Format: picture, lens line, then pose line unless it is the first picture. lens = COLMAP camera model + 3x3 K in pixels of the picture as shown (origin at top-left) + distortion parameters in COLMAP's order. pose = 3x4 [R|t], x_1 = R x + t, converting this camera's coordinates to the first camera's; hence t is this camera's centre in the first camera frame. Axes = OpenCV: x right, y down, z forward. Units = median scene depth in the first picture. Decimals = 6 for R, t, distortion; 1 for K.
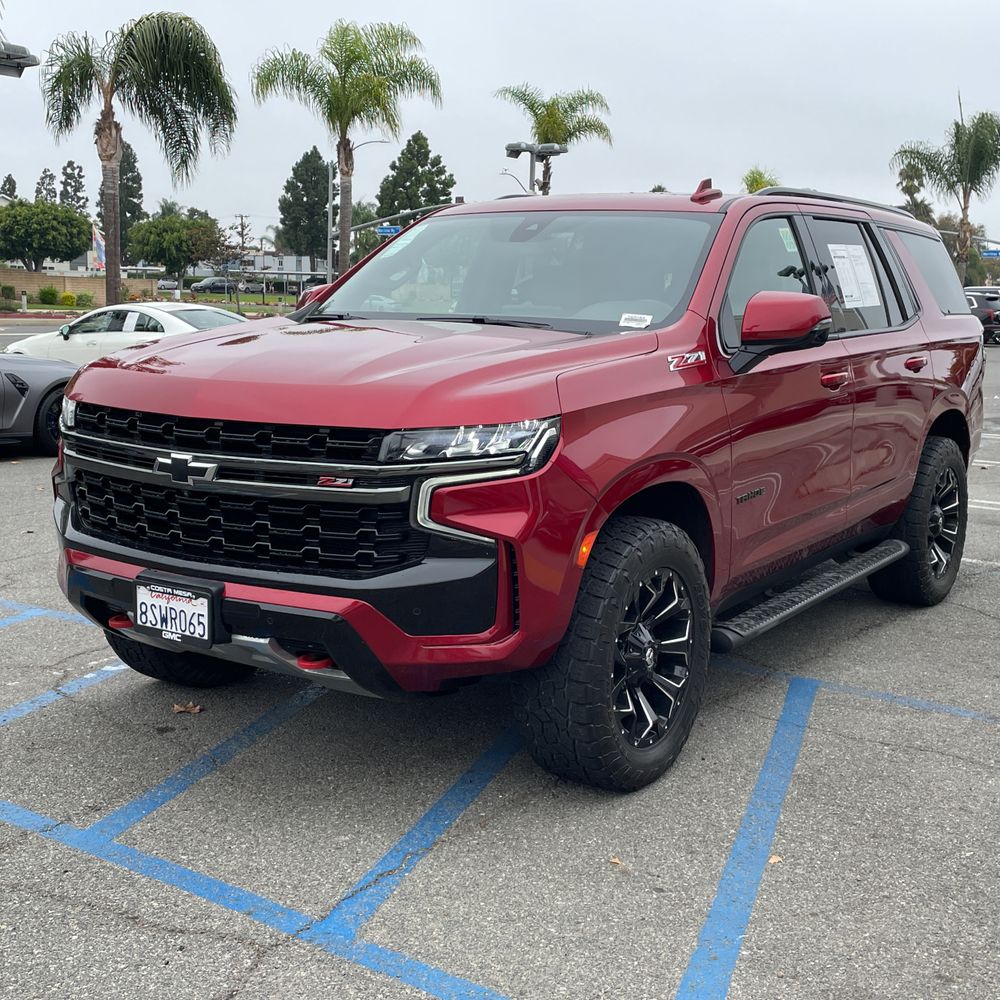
lens RADIAL K [[1341.8, 0, 500.0], [0, 1341.8, 500.0], [0, 0, 1]] dist [0.162983, -0.309667]
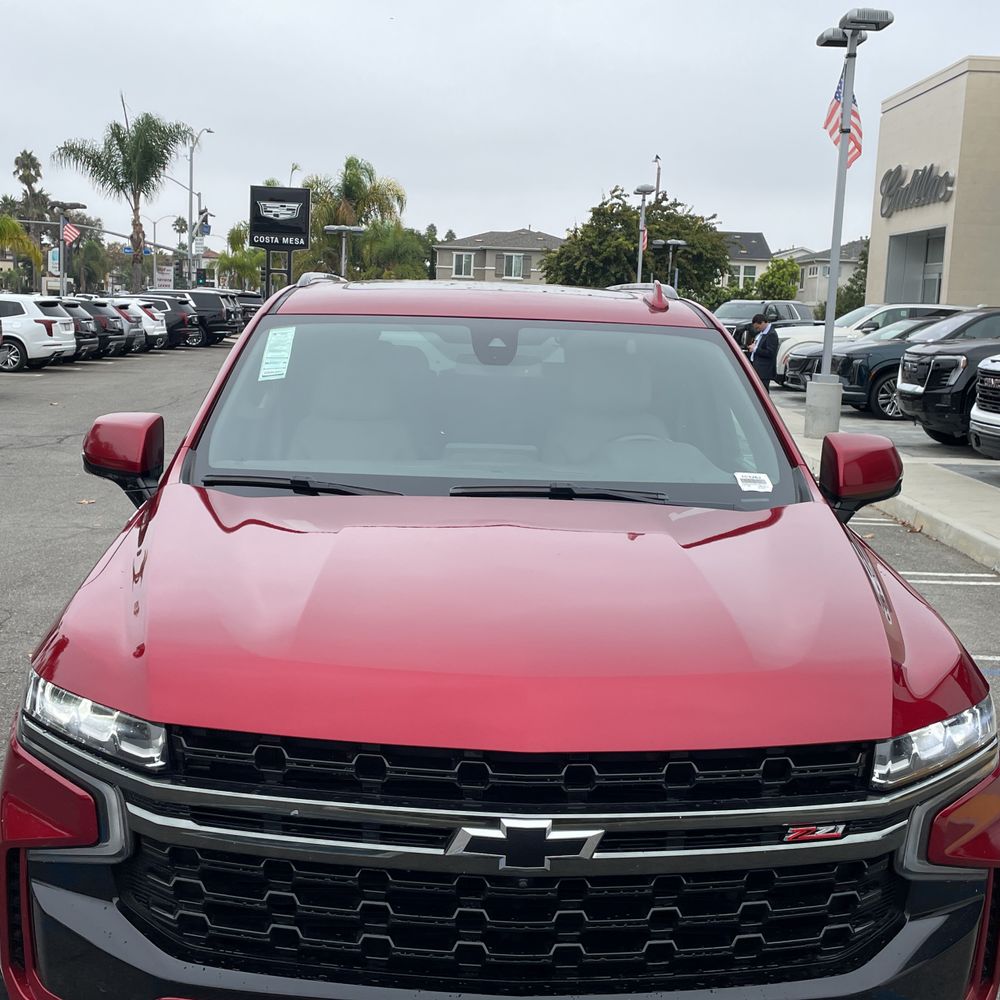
lens RADIAL K [[1350.2, 0, 471.2], [0, 1350.2, 482.6], [0, 0, 1]] dist [0.132875, -0.263873]
pose [[0.819404, -0.070204, 0.568901, -0.569712], [0.072422, 0.997198, 0.018747, -0.188285], [-0.568623, 0.025840, 0.822192, 0.524031]]
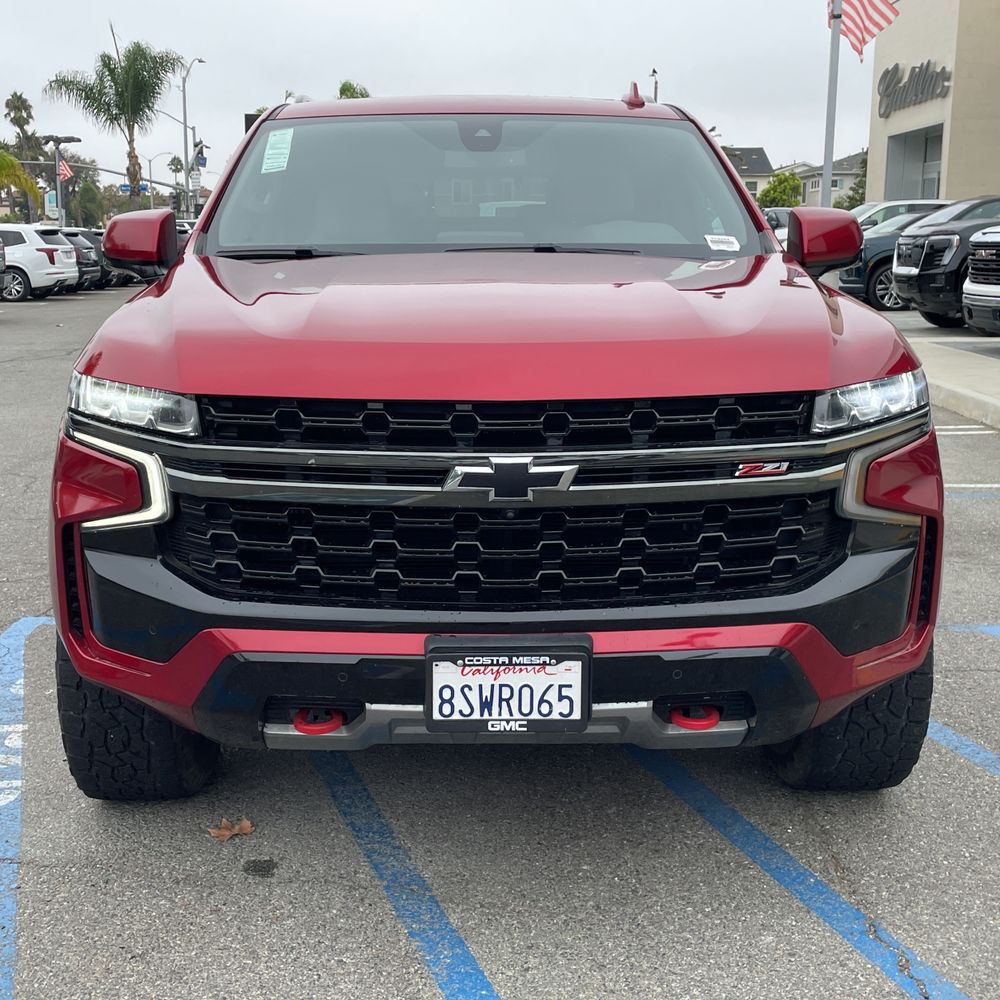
lens RADIAL K [[1350.2, 0, 471.2], [0, 1350.2, 482.6], [0, 0, 1]] dist [0.132875, -0.263873]
pose [[0.819344, -0.125623, 0.559370, -0.622128], [0.106968, 0.992062, 0.066114, -0.066988], [-0.563235, 0.005665, 0.826277, 0.450170]]
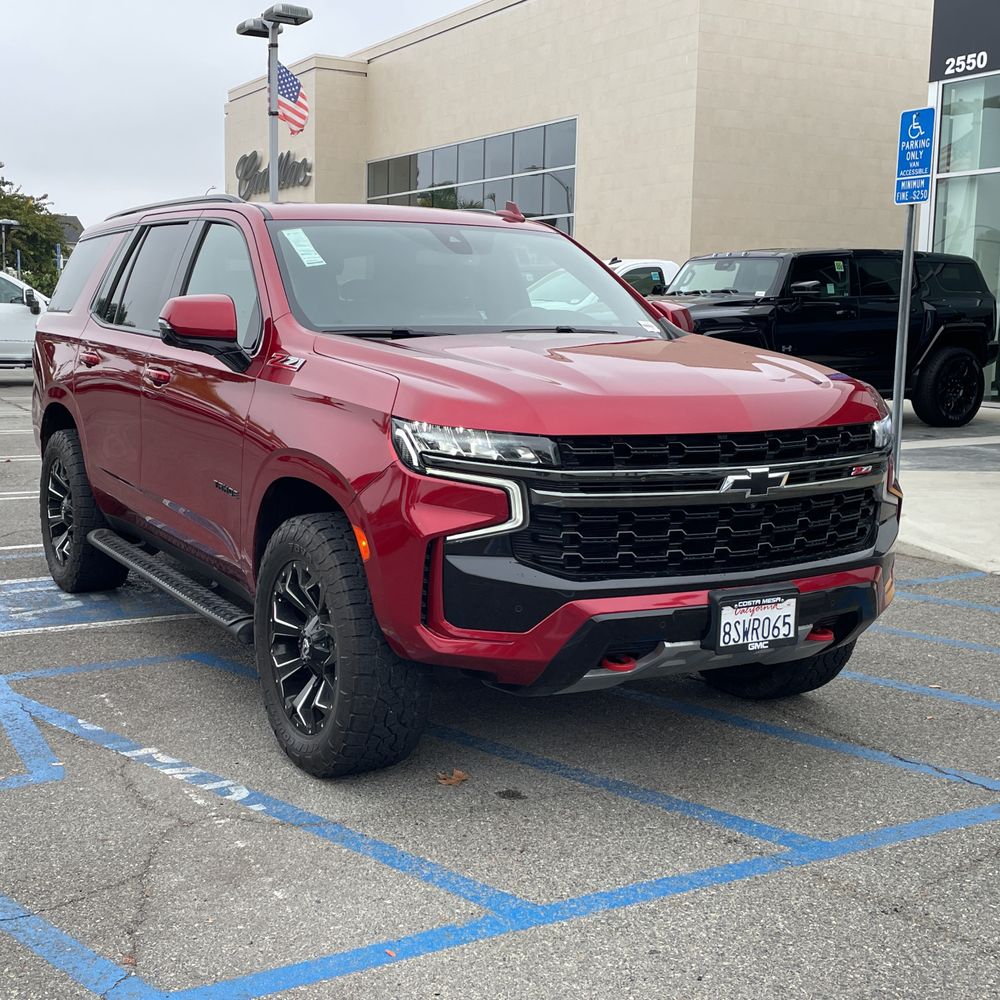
lens RADIAL K [[1350.2, 0, 471.2], [0, 1350.2, 482.6], [0, 0, 1]] dist [0.132875, -0.263873]
pose [[0.441522, -0.131208, 0.887605, -1.239853], [0.133711, 0.987826, 0.079511, -0.133125], [-0.887232, 0.083576, 0.453691, 0.716192]]
